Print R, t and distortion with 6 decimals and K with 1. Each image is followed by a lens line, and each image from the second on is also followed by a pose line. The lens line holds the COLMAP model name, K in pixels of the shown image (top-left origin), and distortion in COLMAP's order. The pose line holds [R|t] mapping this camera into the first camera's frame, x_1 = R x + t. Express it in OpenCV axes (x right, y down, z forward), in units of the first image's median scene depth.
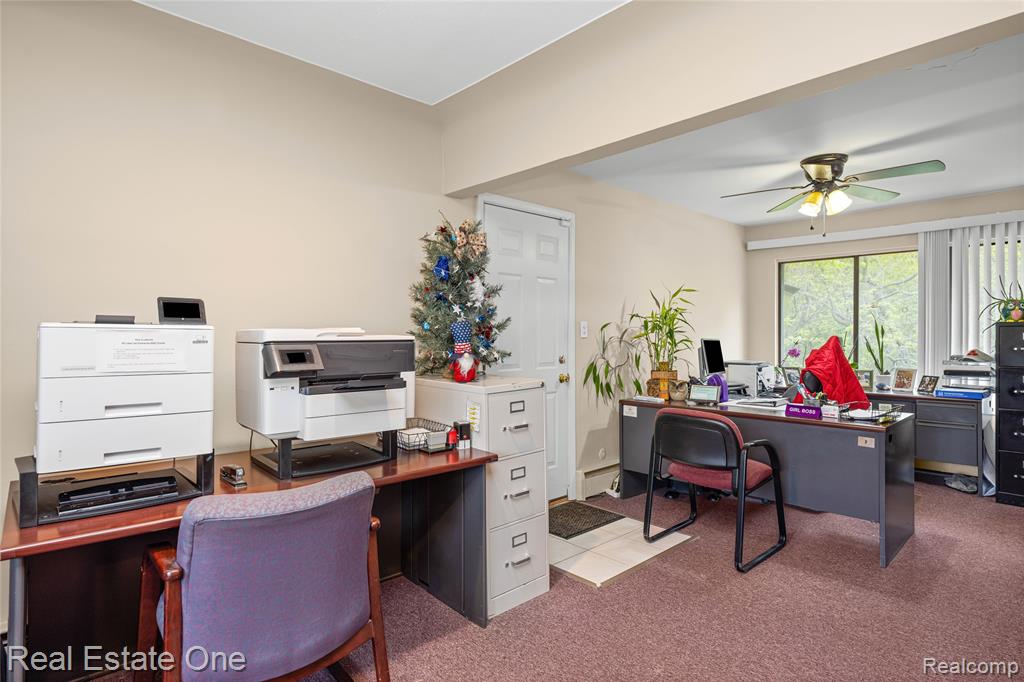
lens RADIAL K [[548.0, 0, 510.3], [0, 548.0, 329.3], [0, 0, 1]] dist [0.000427, -0.000086]
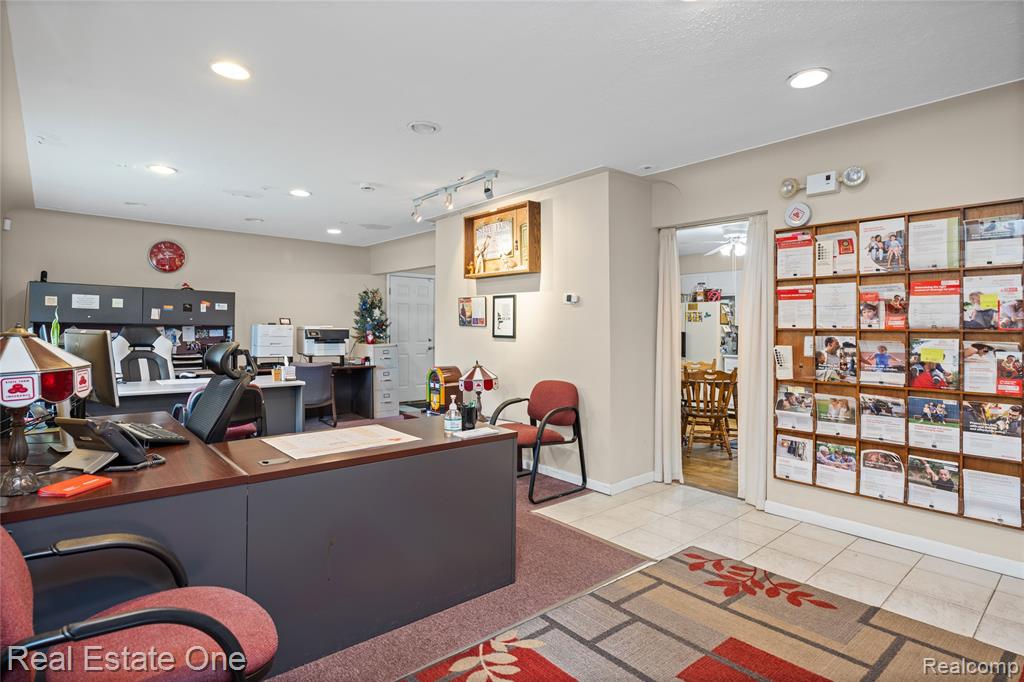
lens RADIAL K [[548.0, 0, 510.3], [0, 548.0, 329.3], [0, 0, 1]] dist [0.000427, -0.000086]
pose [[0.999154, 0.010538, -0.039760, 0.833046], [-0.010179, 0.999906, 0.009206, -0.020917], [0.039854, -0.008793, 0.999167, -2.038251]]
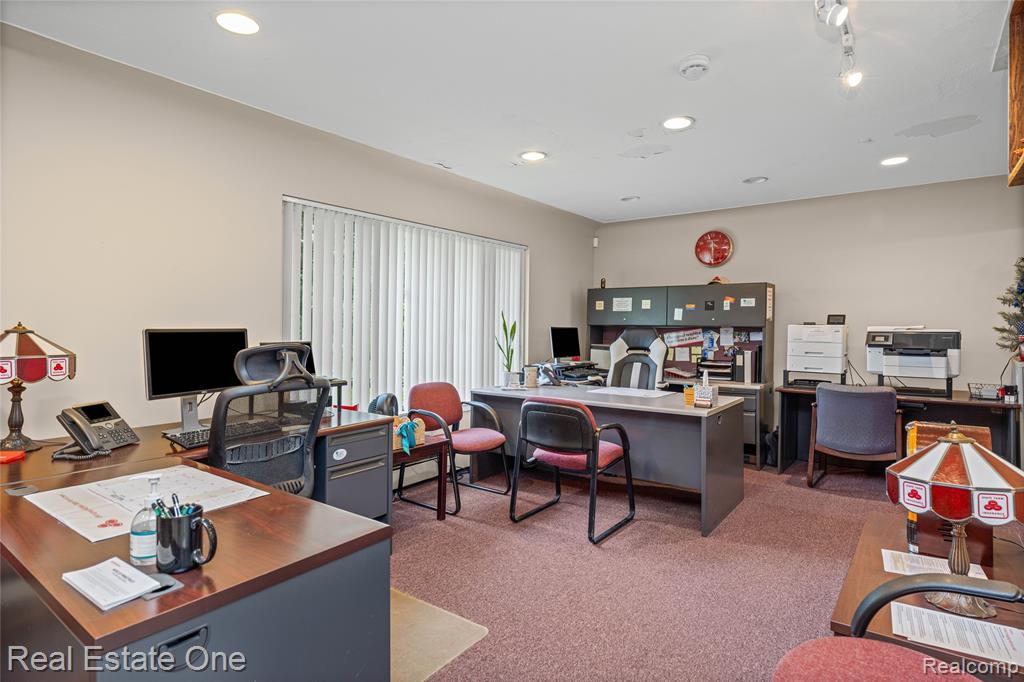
lens RADIAL K [[548.0, 0, 510.3], [0, 548.0, 329.3], [0, 0, 1]] dist [0.000427, -0.000086]
pose [[0.167669, 0.002379, -0.985840, 1.209013], [0.001707, 0.999995, 0.002704, 0.002215], [0.985842, -0.002137, 0.167664, -0.682253]]
